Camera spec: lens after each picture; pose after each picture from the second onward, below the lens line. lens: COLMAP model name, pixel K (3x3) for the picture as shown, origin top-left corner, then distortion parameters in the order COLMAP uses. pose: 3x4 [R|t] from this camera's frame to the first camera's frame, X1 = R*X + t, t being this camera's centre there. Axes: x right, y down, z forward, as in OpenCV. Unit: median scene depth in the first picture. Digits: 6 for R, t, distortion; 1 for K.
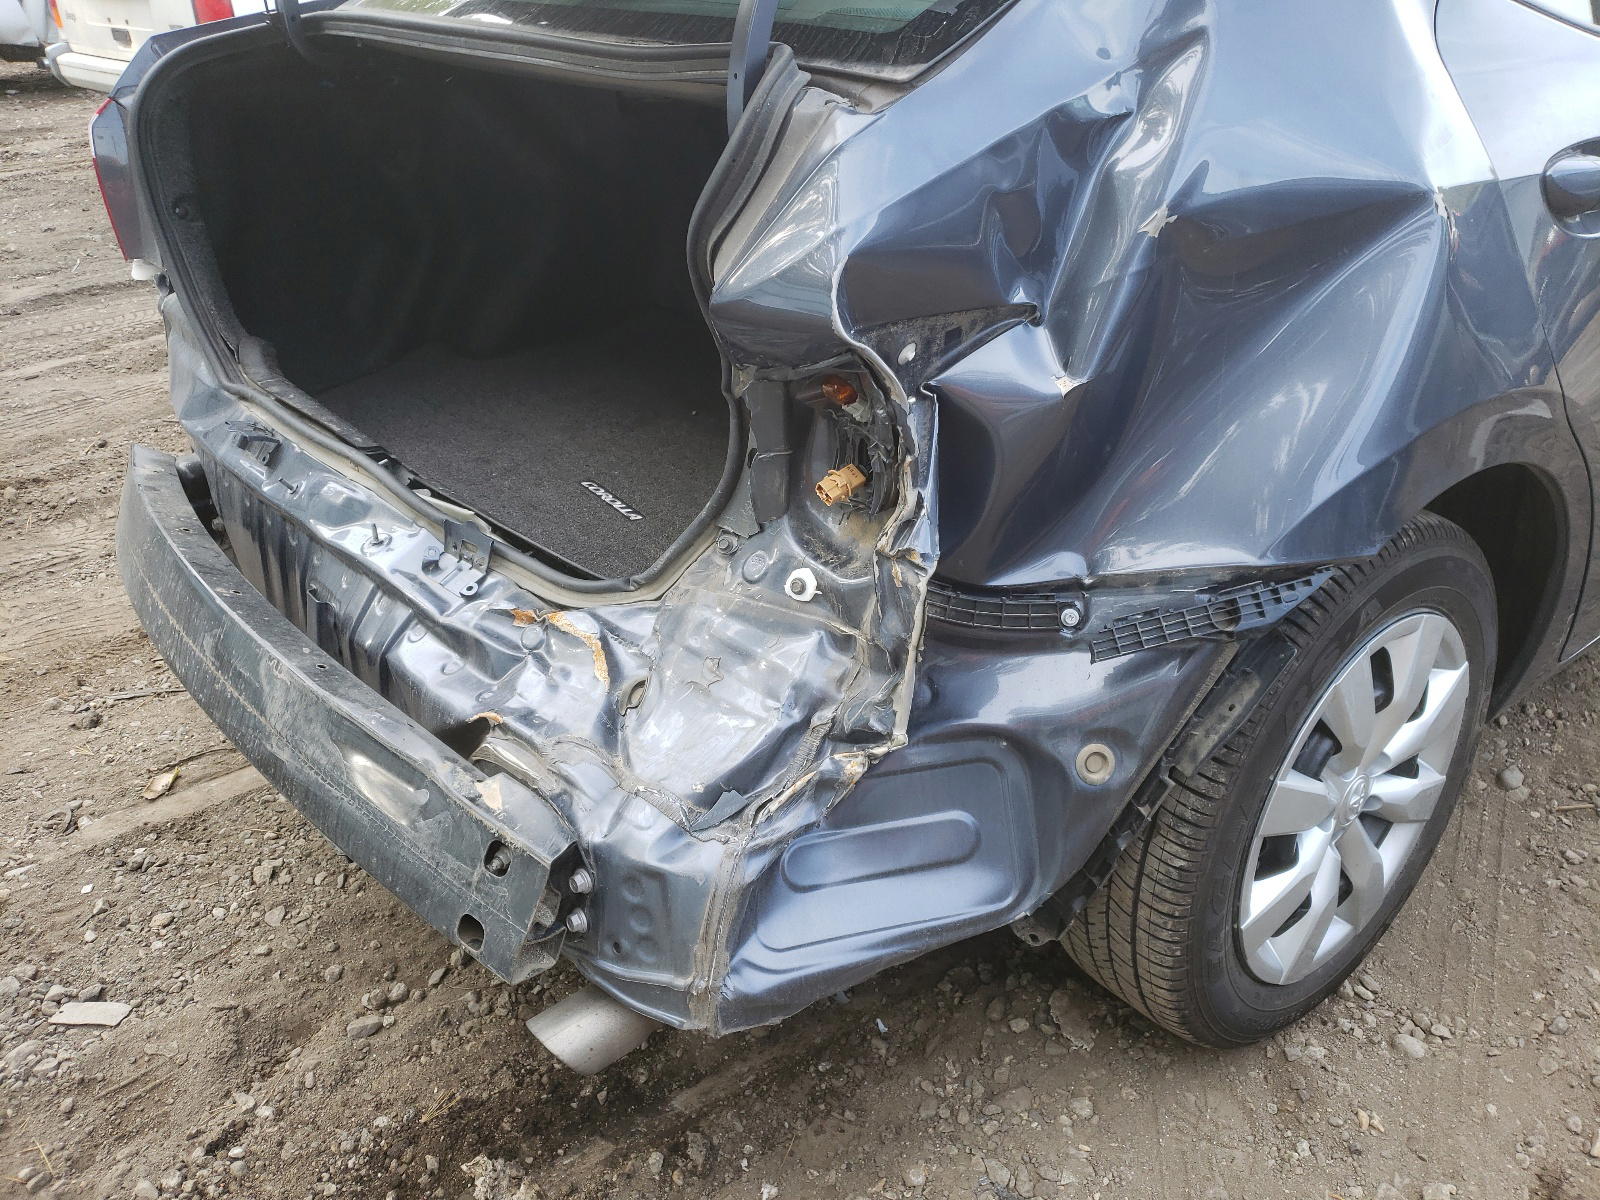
lens RADIAL K [[1300.9, 0, 800.0], [0, 1300.9, 600.0], [0, 0, 1]] dist [0.033196, -0.002284]
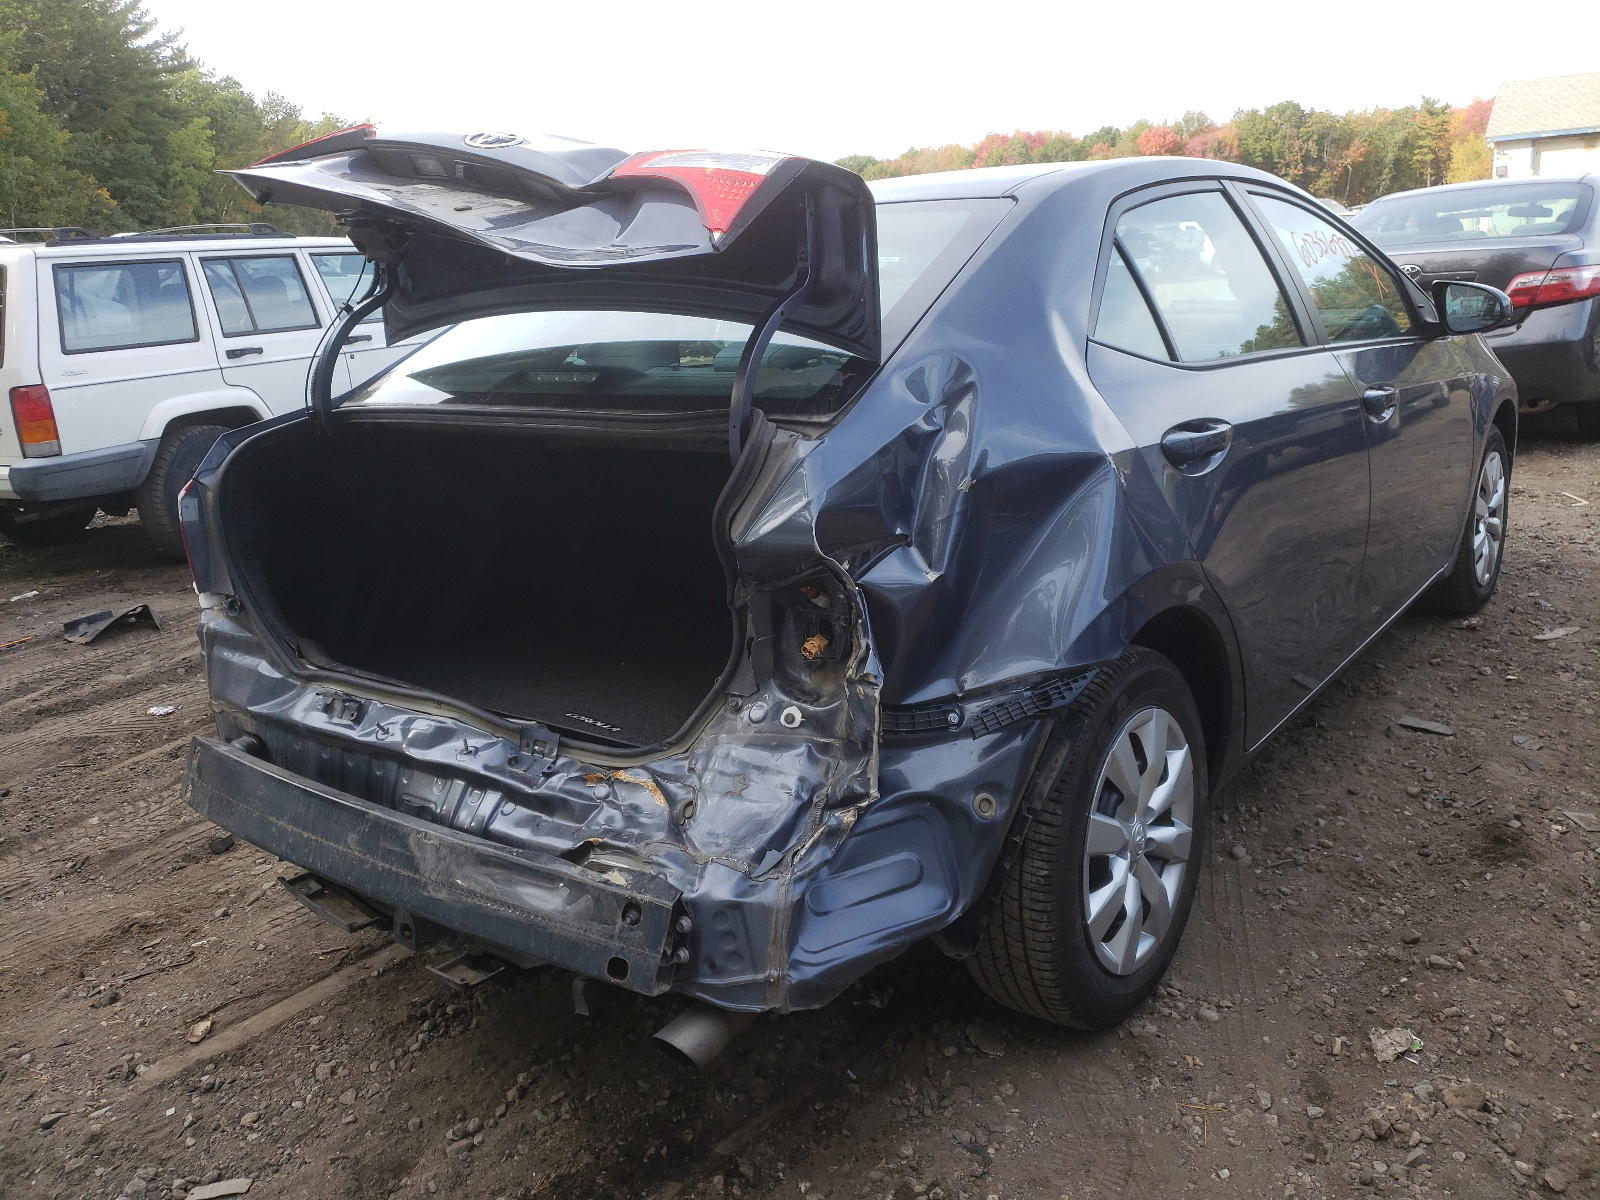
lens RADIAL K [[1300.9, 0, 800.0], [0, 1300.9, 600.0], [0, 0, 1]] dist [0.033196, -0.002284]
pose [[0.973095, -0.108085, 0.203478, -0.274836], [0.153013, 0.963425, -0.219997, 0.186078], [-0.172257, 0.245213, 0.954043, -0.516265]]
